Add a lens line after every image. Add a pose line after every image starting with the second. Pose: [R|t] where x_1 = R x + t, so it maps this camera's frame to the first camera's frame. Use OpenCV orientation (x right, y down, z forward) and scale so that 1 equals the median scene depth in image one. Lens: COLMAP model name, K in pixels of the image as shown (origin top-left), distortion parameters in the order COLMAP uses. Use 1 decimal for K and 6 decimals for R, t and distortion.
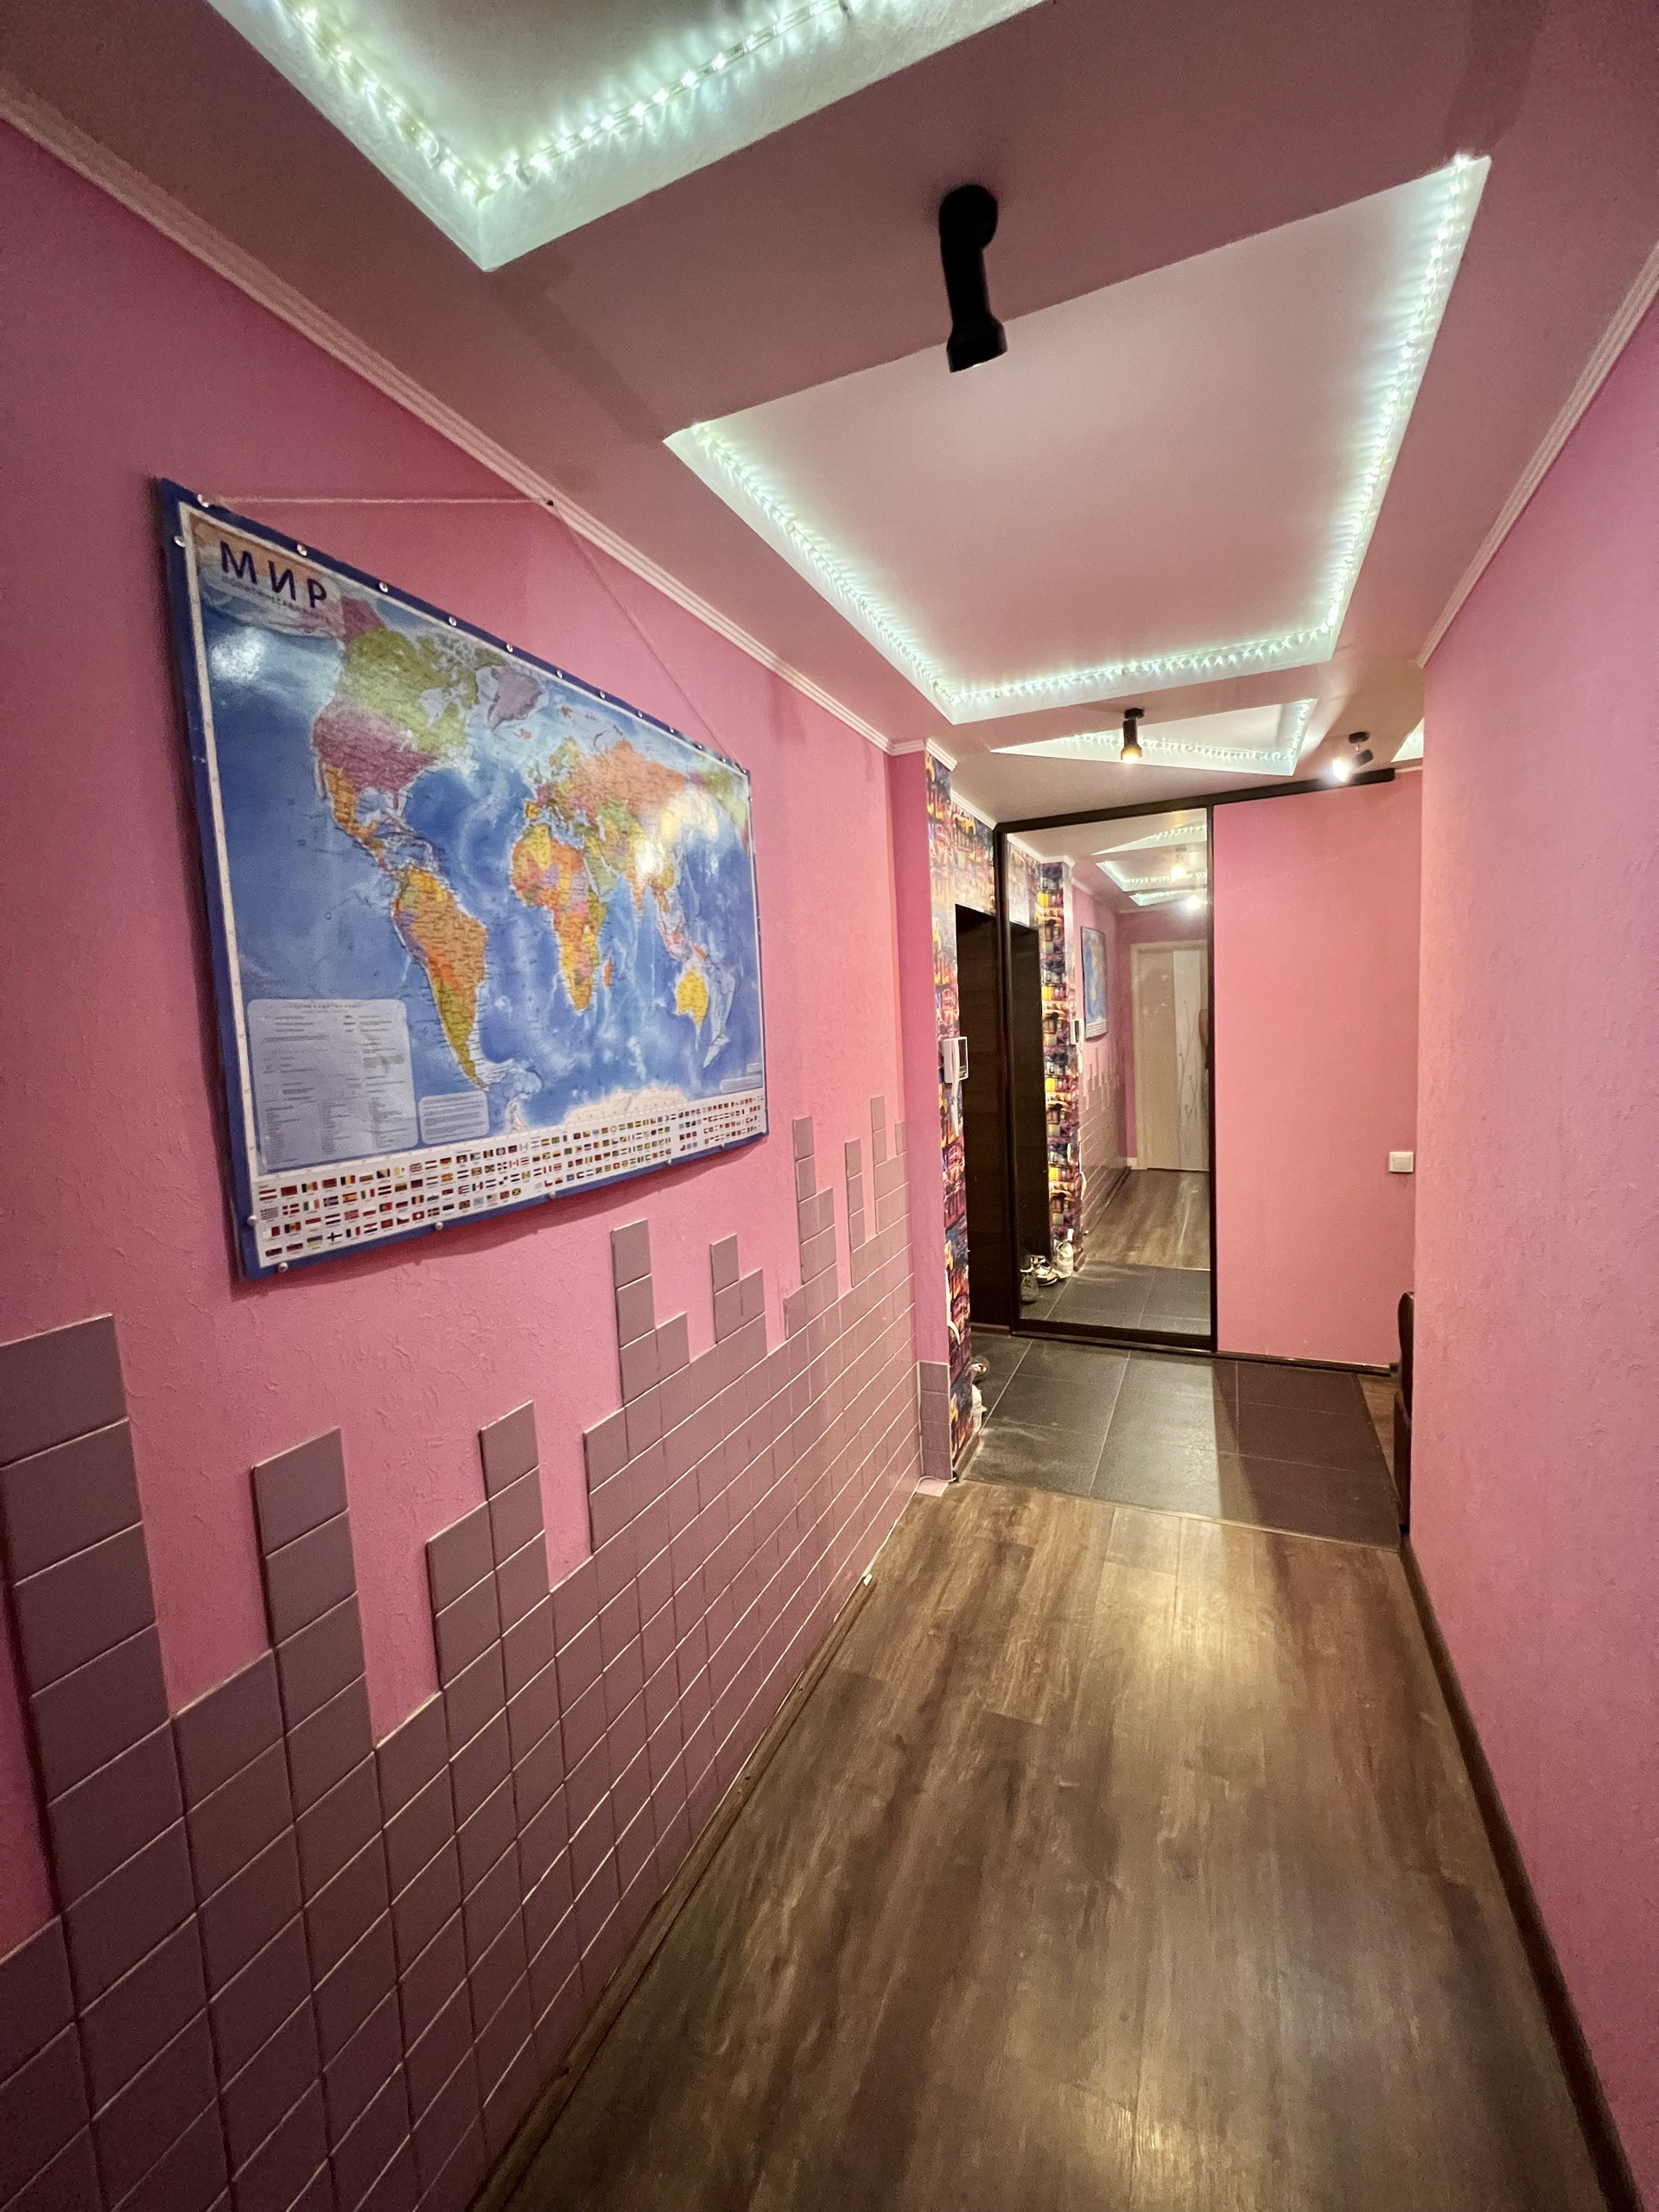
lens RADIAL K [[893.7, 0, 821.1], [0, 893.7, 1102.3], [0, 0, 1]] dist [0.002301, -0.000061]
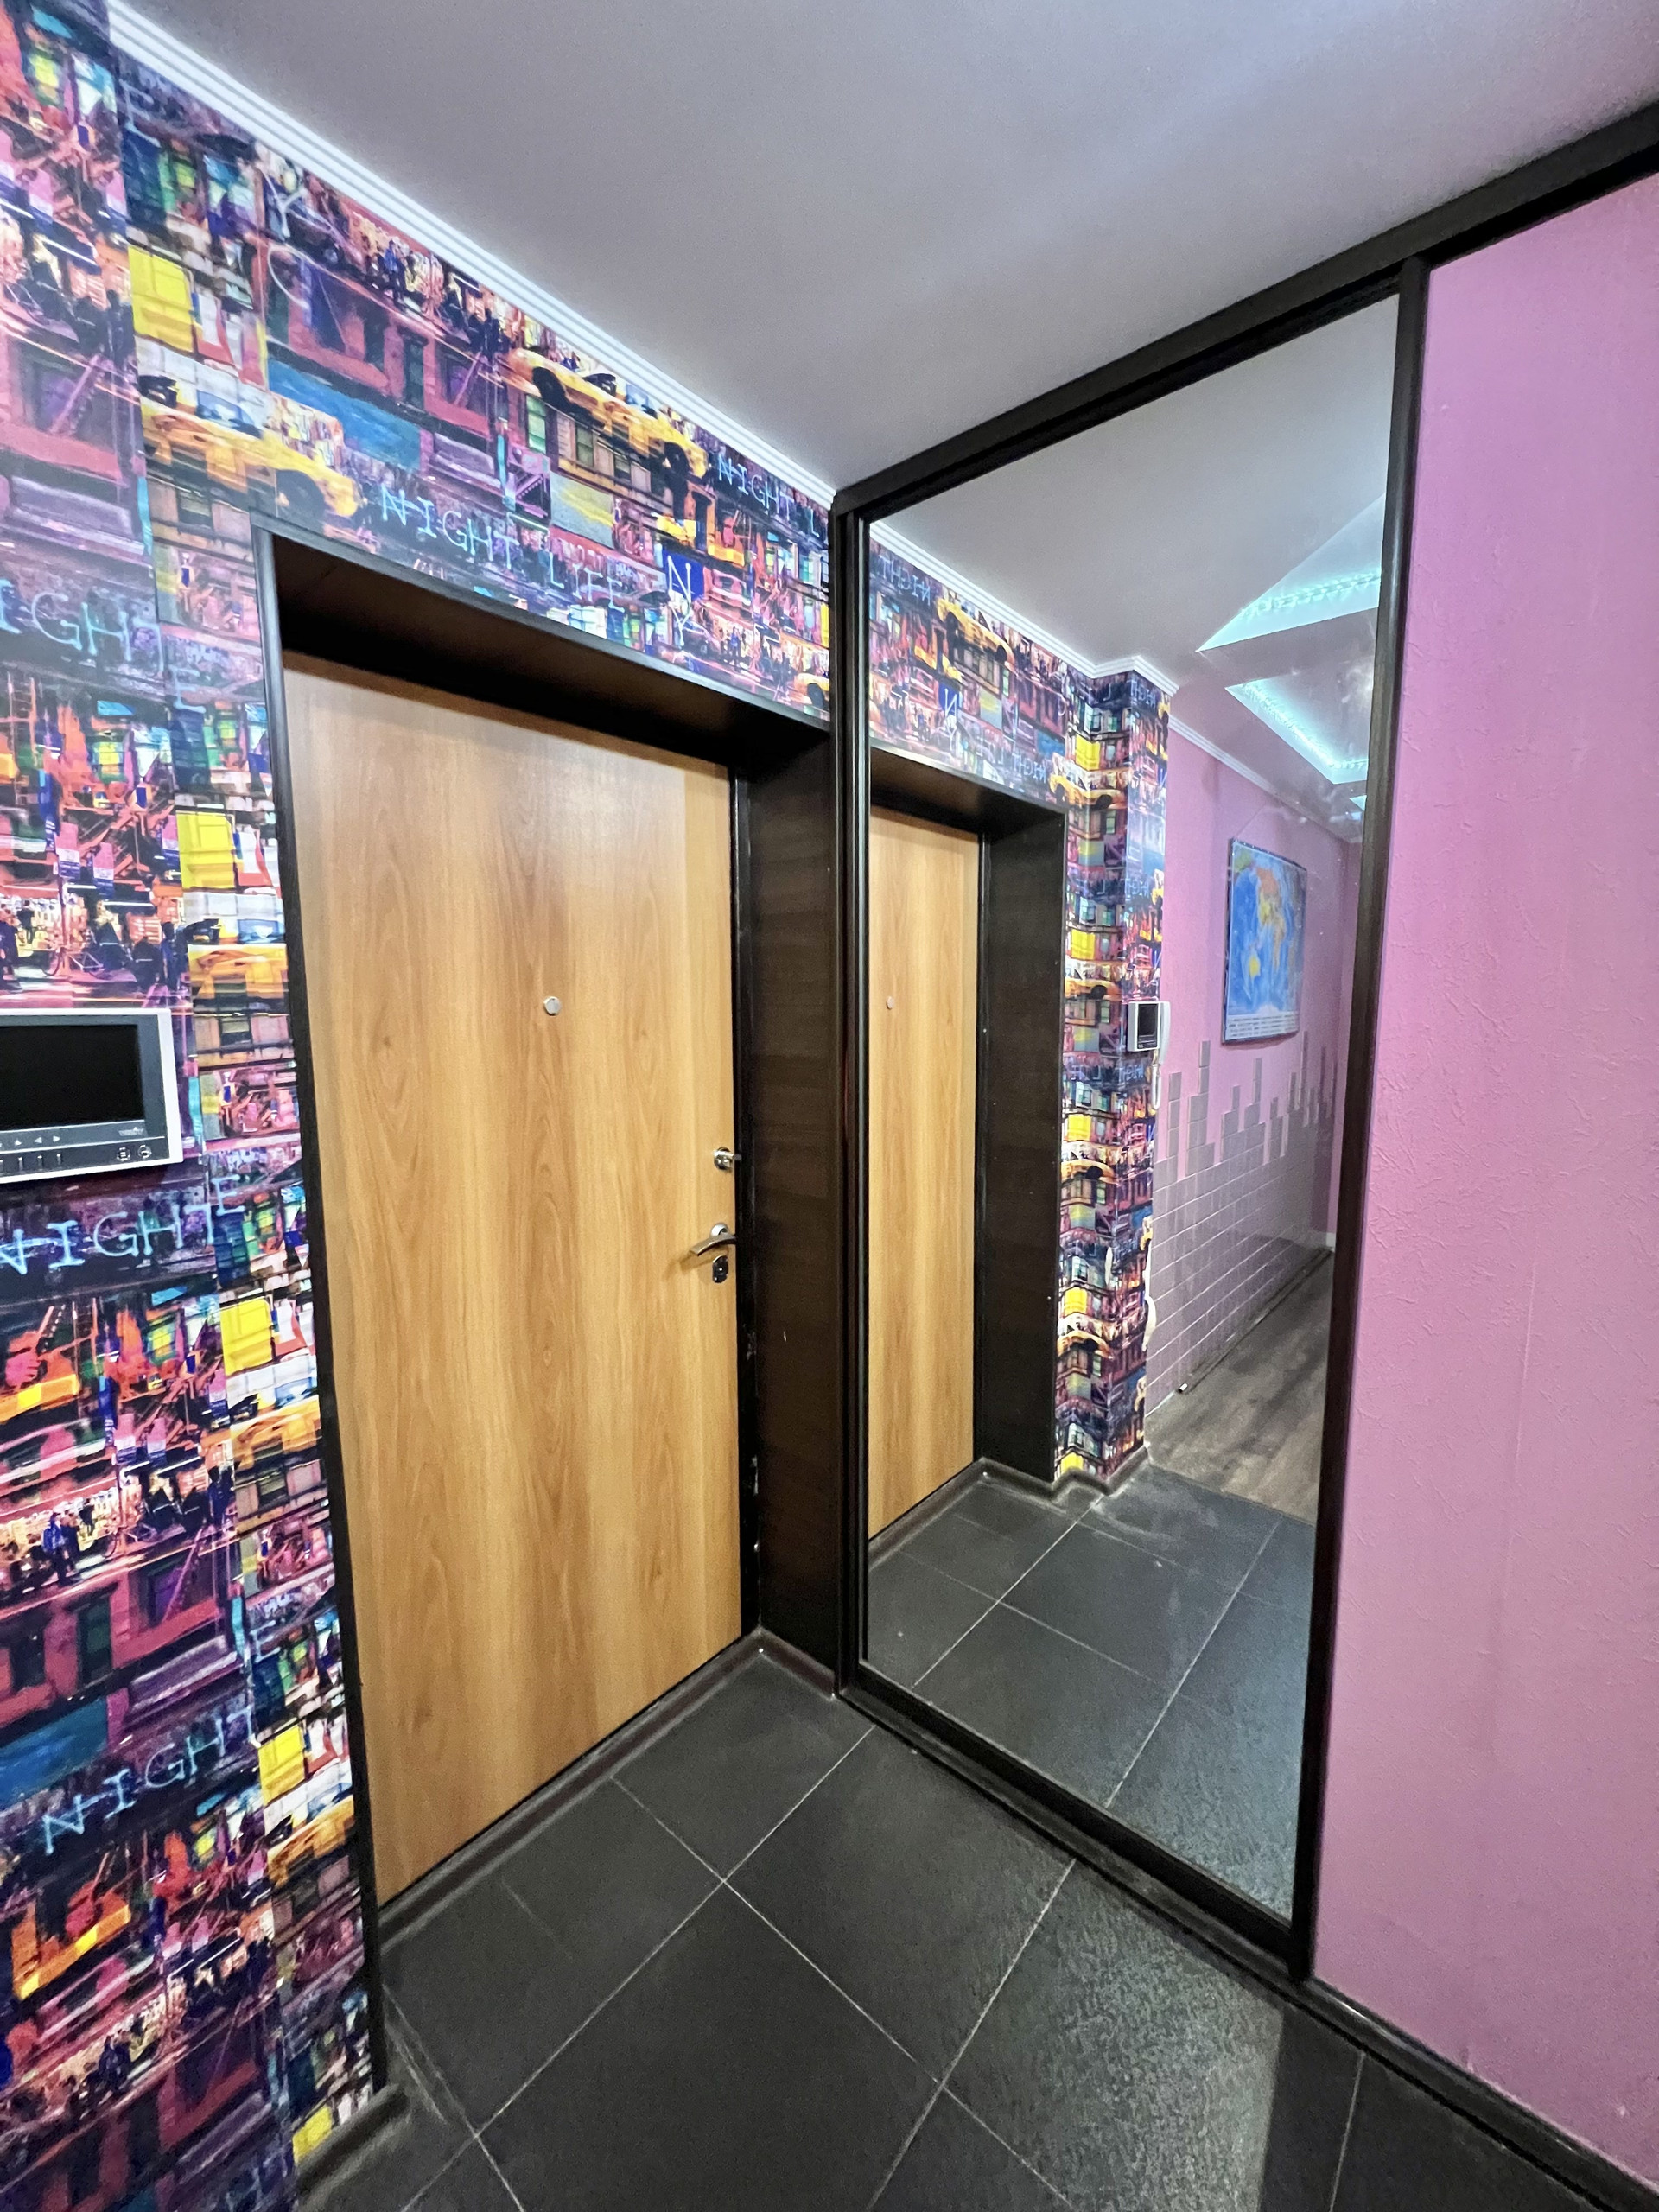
lens RADIAL K [[893.7, 0, 842.1], [0, 893.7, 1103.7], [0, 0, 1]] dist [0.002301, -0.000061]
pose [[0.964786, 0.081645, -0.250043, 0.255068], [-0.074075, 0.996468, 0.039555, -0.043957], [0.252389, -0.019640, 0.967426, 0.483291]]
